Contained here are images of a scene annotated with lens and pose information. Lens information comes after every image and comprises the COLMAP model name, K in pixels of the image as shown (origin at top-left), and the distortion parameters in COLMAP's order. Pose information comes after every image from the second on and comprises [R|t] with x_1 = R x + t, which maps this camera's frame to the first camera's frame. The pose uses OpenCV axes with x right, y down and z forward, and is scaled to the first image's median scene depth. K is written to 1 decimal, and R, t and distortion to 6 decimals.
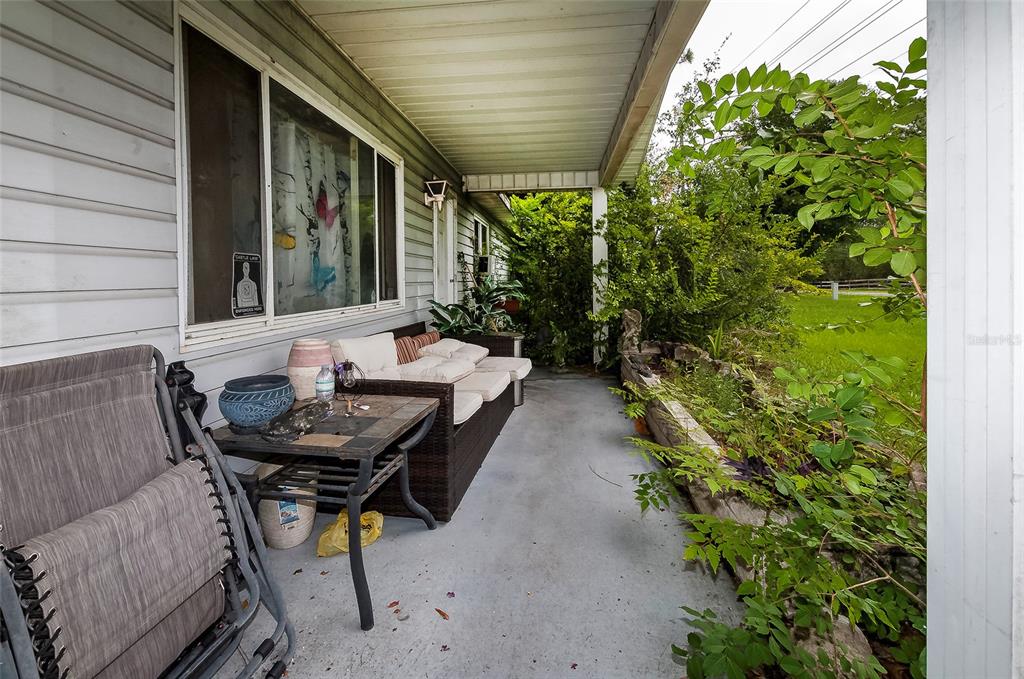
lens RADIAL K [[441.7, 0, 512.0], [0, 441.7, 339.5], [0, 0, 1]] dist [0.019298, -0.008560]
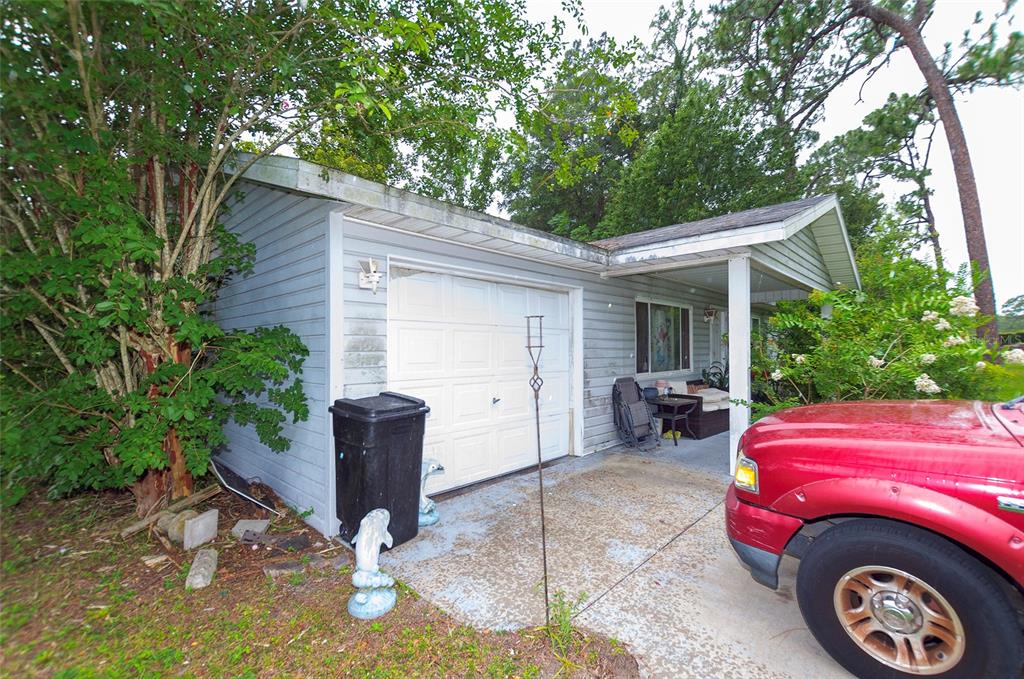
lens RADIAL K [[441.7, 0, 512.0], [0, 441.7, 339.5], [0, 0, 1]] dist [0.019298, -0.008560]
pose [[0.802254, -0.024821, -0.596466, 0.523895], [-0.070699, 0.988154, -0.136212, 0.189251], [0.592781, 0.151447, 0.790996, -1.909489]]
